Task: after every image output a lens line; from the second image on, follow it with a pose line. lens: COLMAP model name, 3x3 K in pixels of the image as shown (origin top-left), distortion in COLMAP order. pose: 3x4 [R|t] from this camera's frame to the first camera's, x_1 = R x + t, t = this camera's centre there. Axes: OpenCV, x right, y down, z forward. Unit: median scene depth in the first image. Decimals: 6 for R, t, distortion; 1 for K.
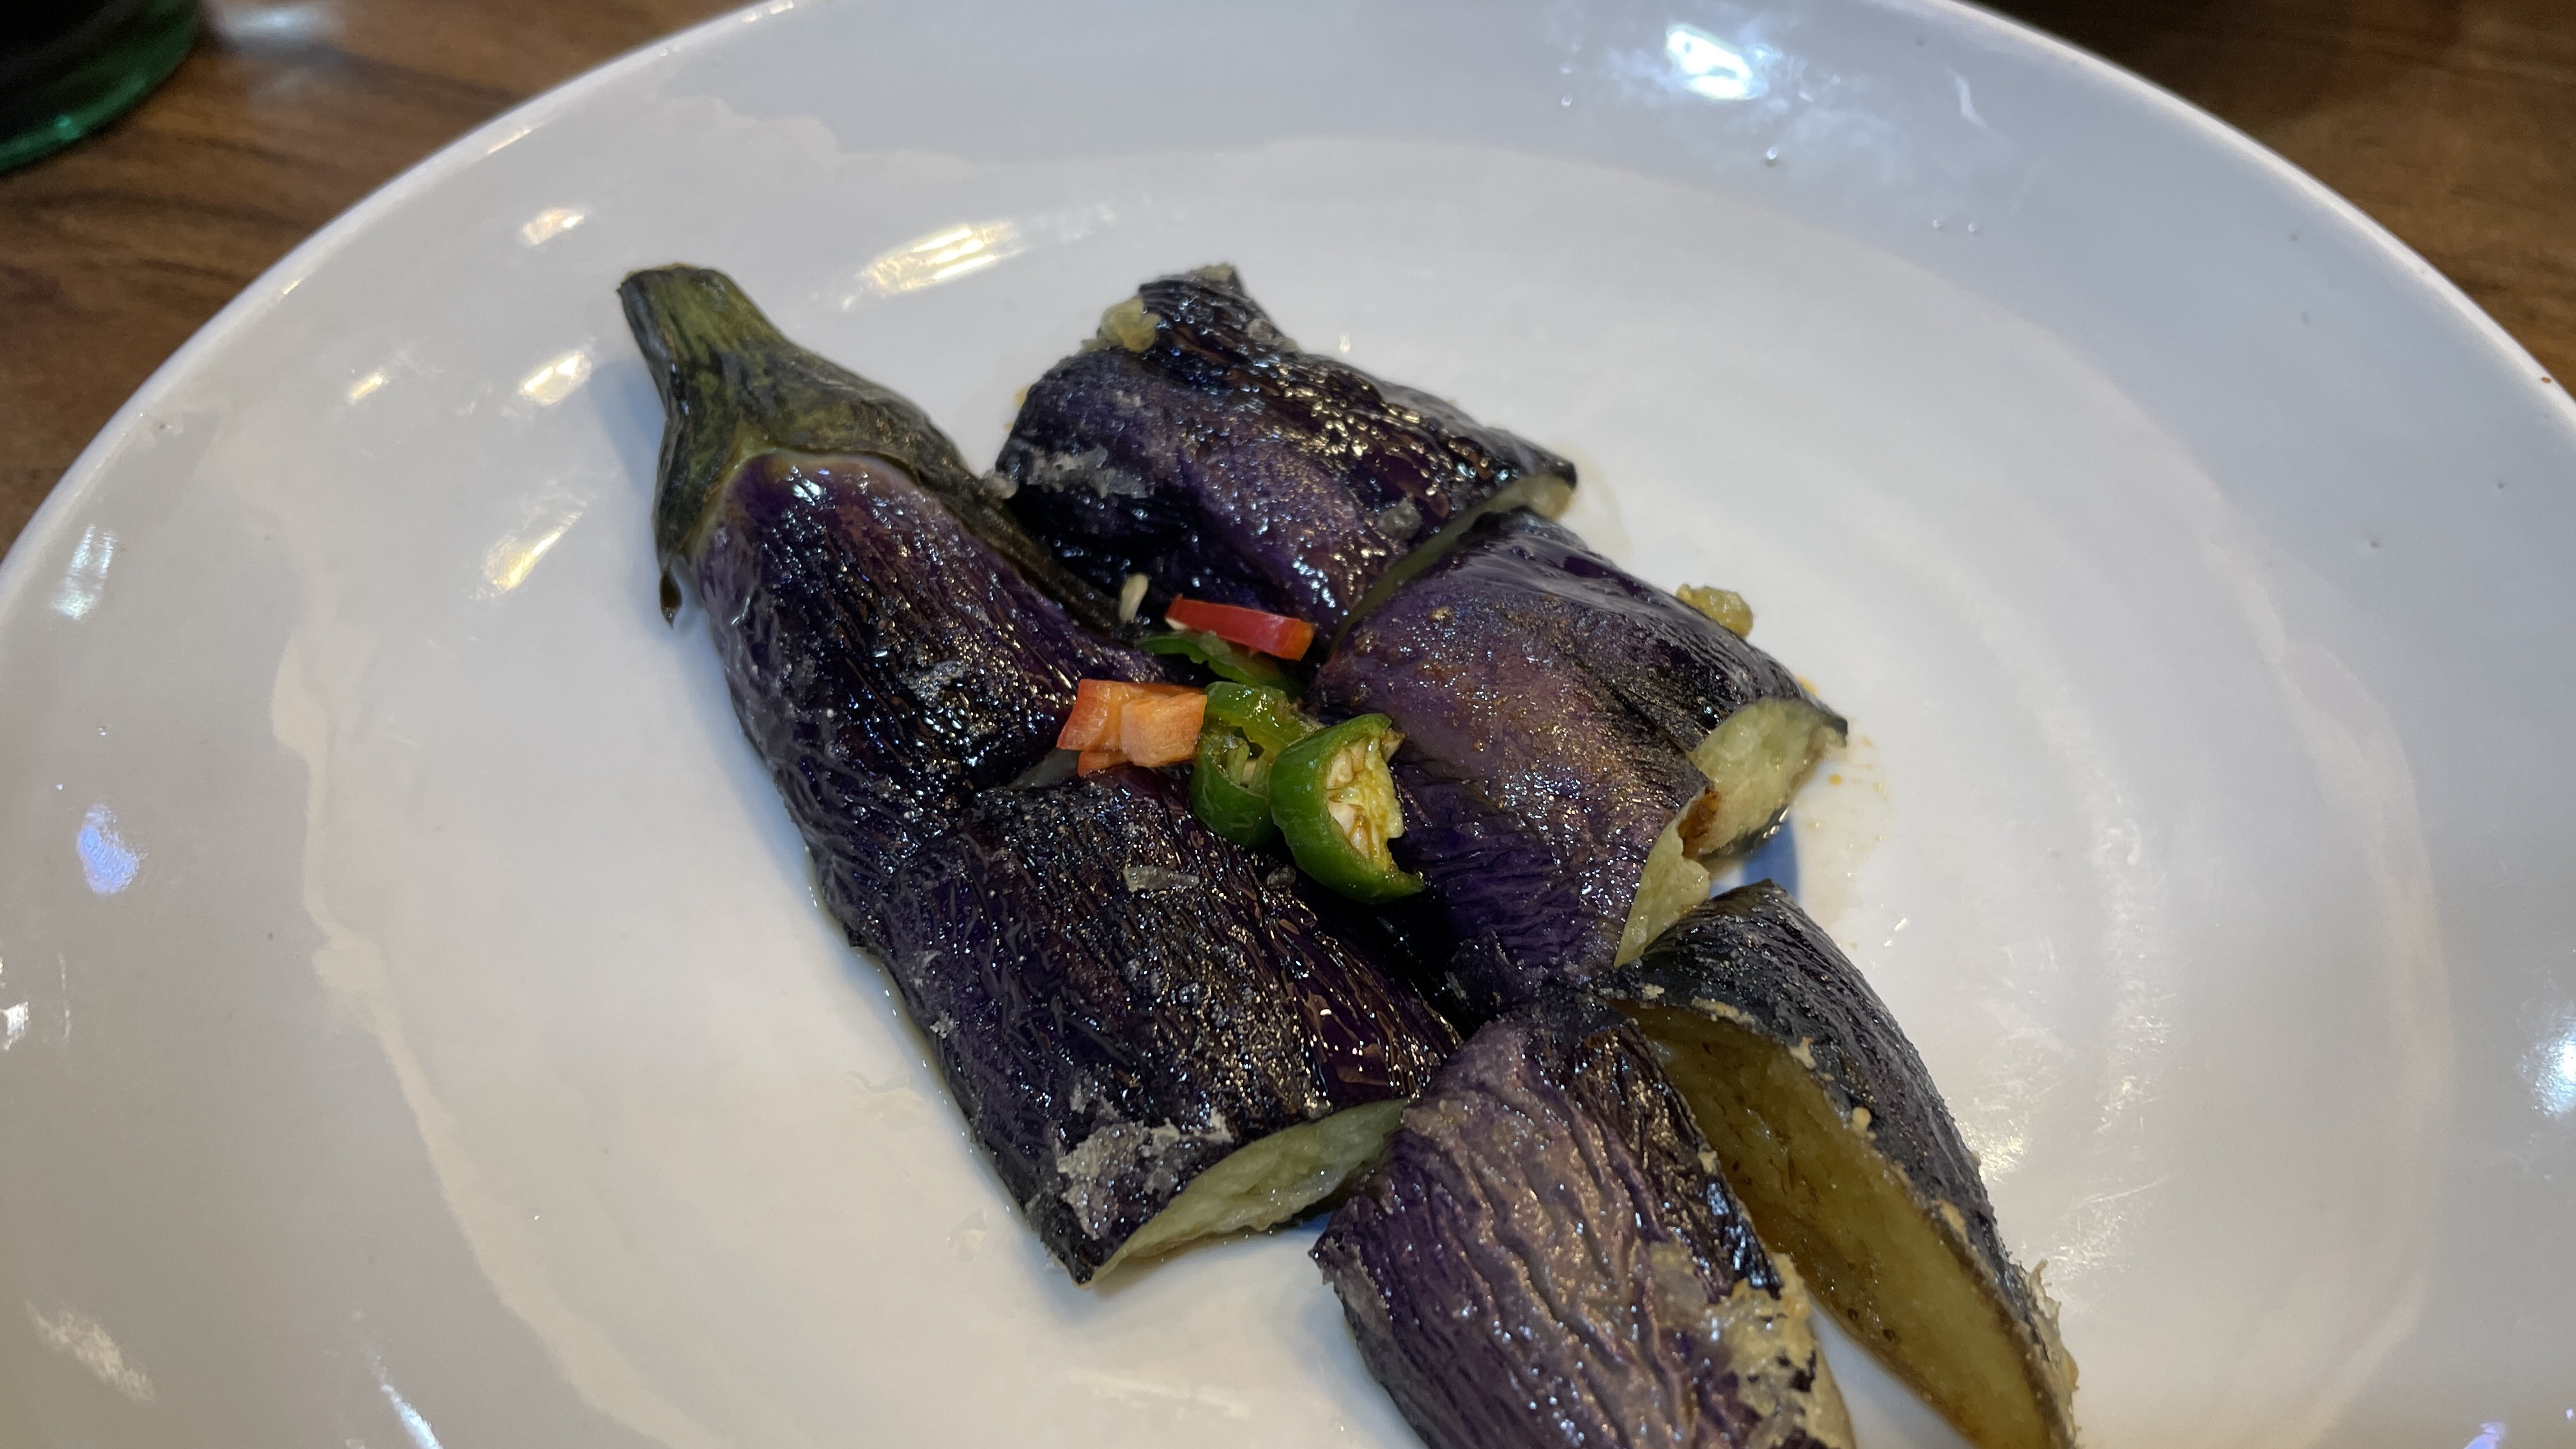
lens RADIAL K [[1943.5, 0, 1289.4], [0, 1943.5, 726.0], [0, 0, 1]] dist [0.020221, -0.018688]
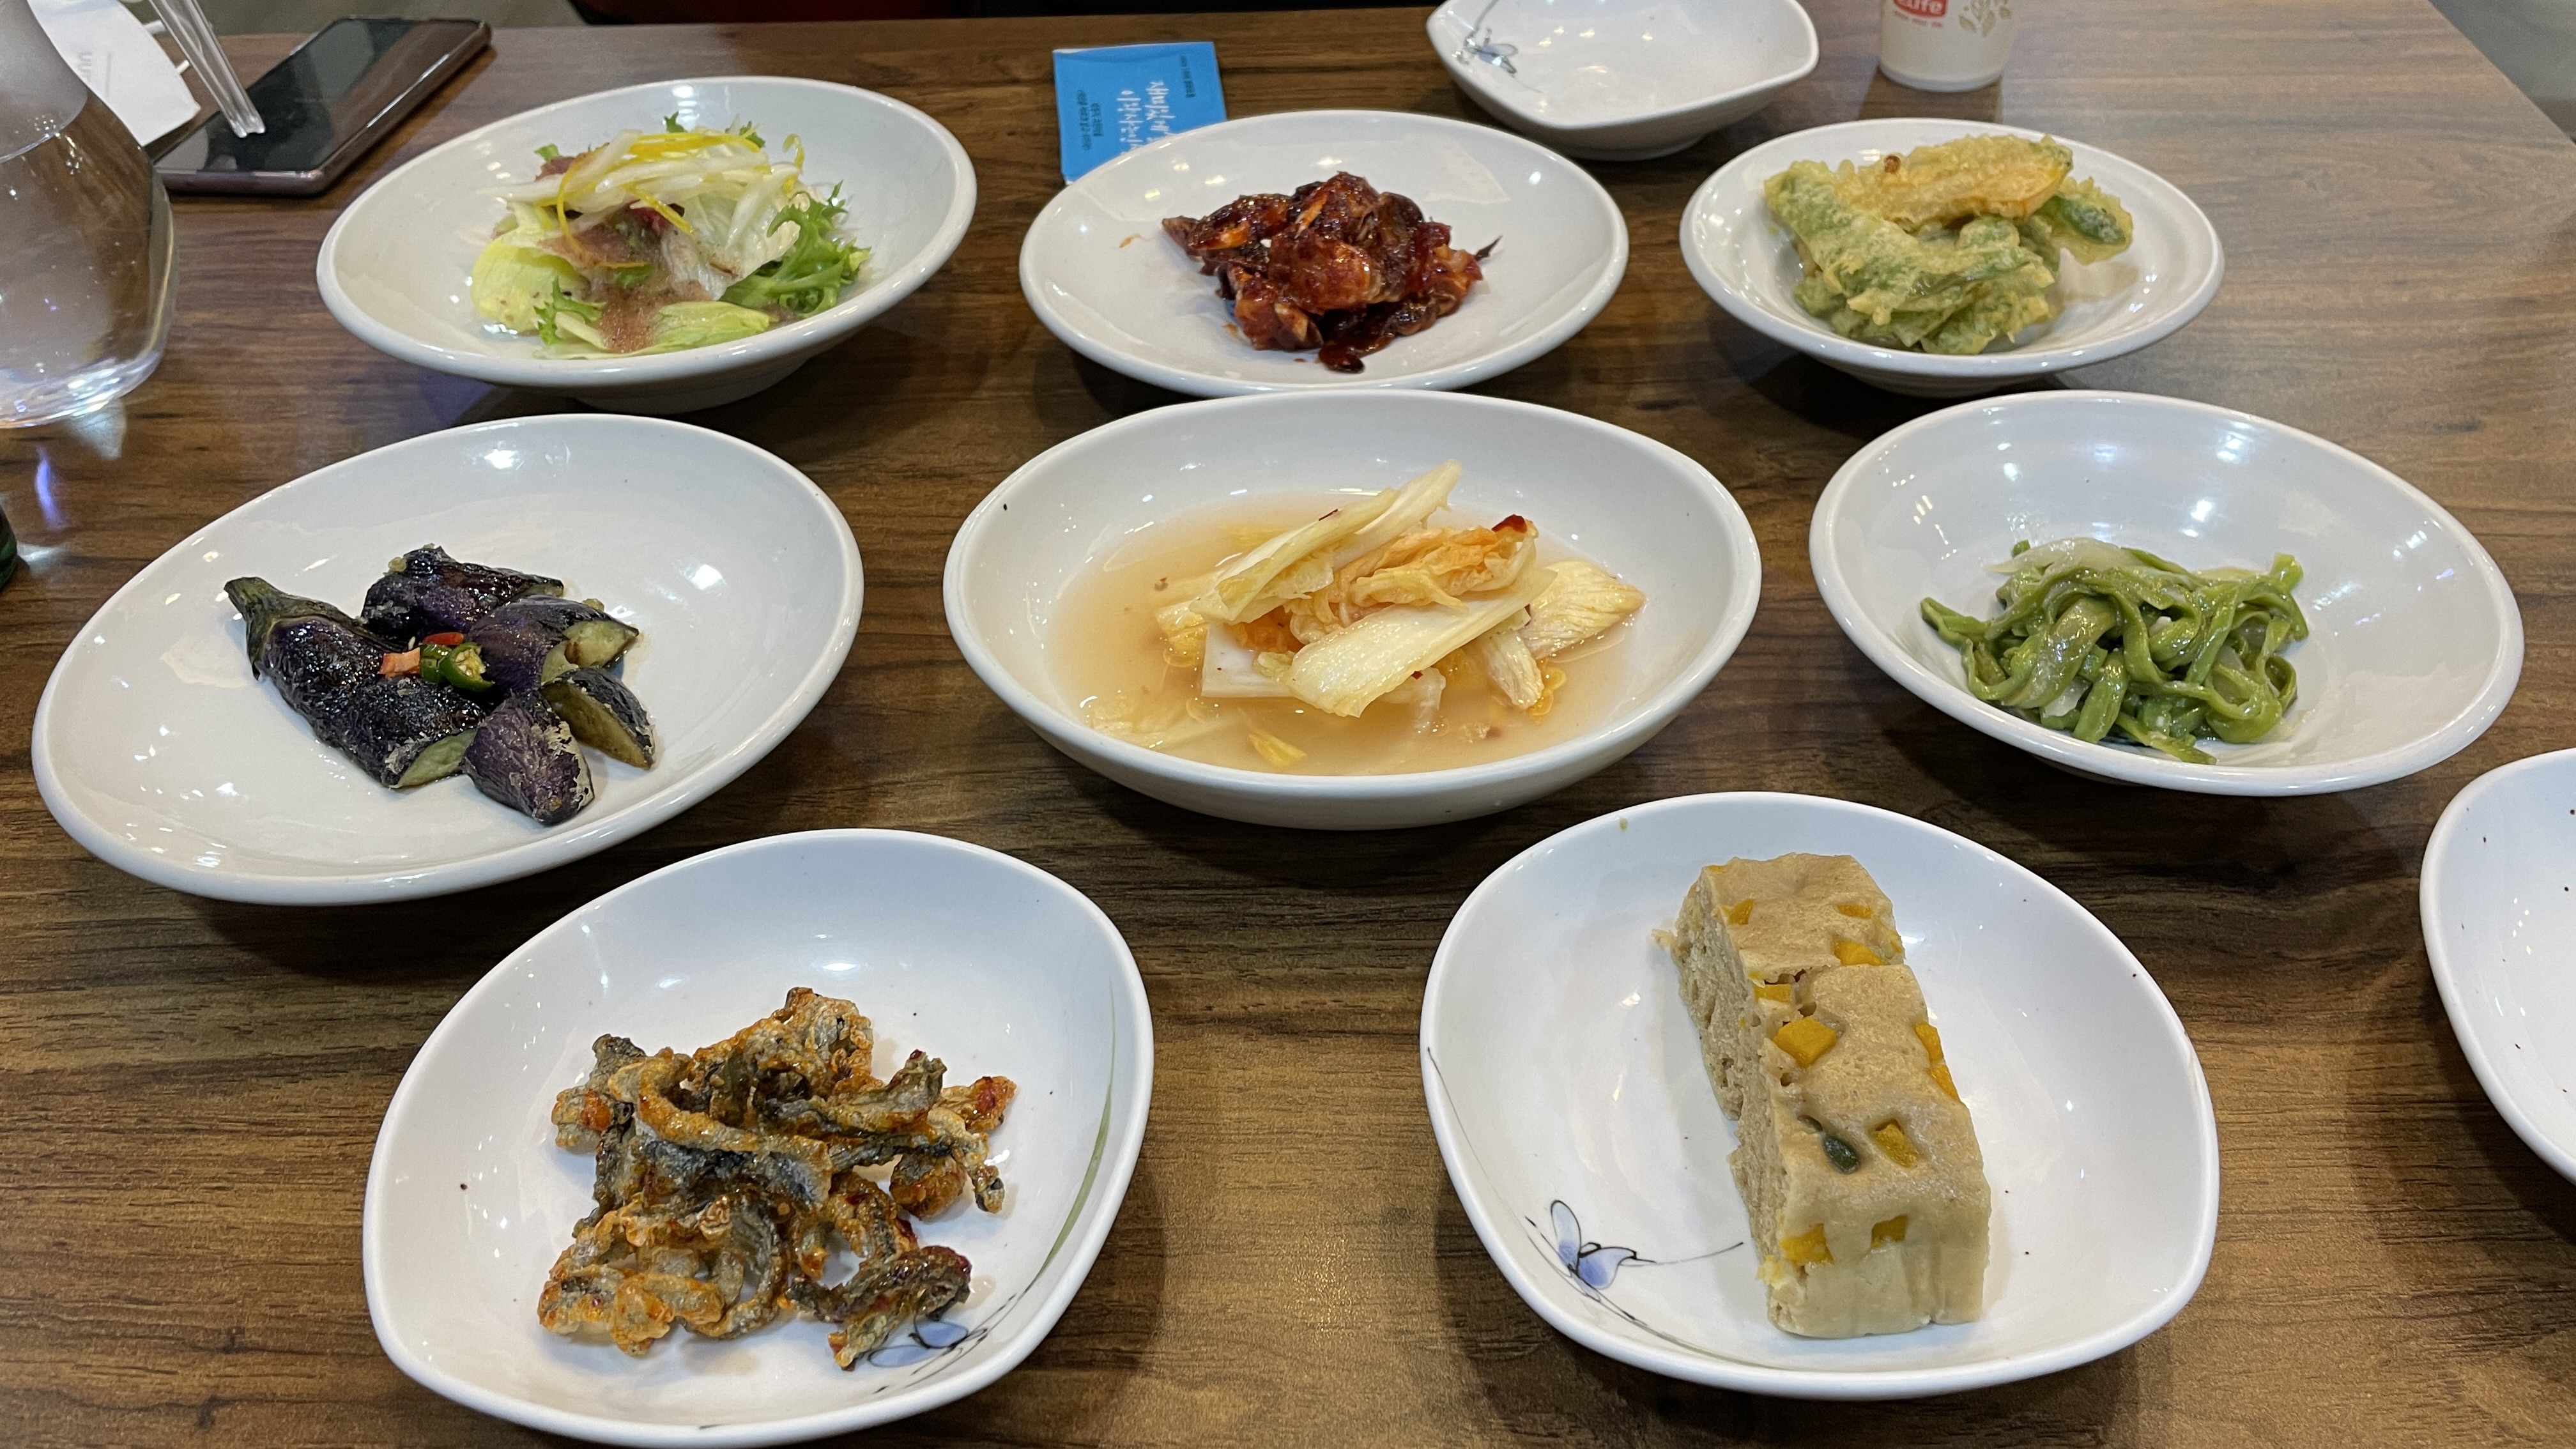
lens RADIAL K [[1943.5, 0, 1313.2], [0, 1943.5, 713.8], [0, 0, 1]] dist [0.020221, -0.018688]
pose [[0.957270, -0.221941, 0.185410, 0.736419], [0.256011, 0.948542, -0.186351, 1.044800], [-0.134510, 0.225855, 0.964830, -2.317892]]
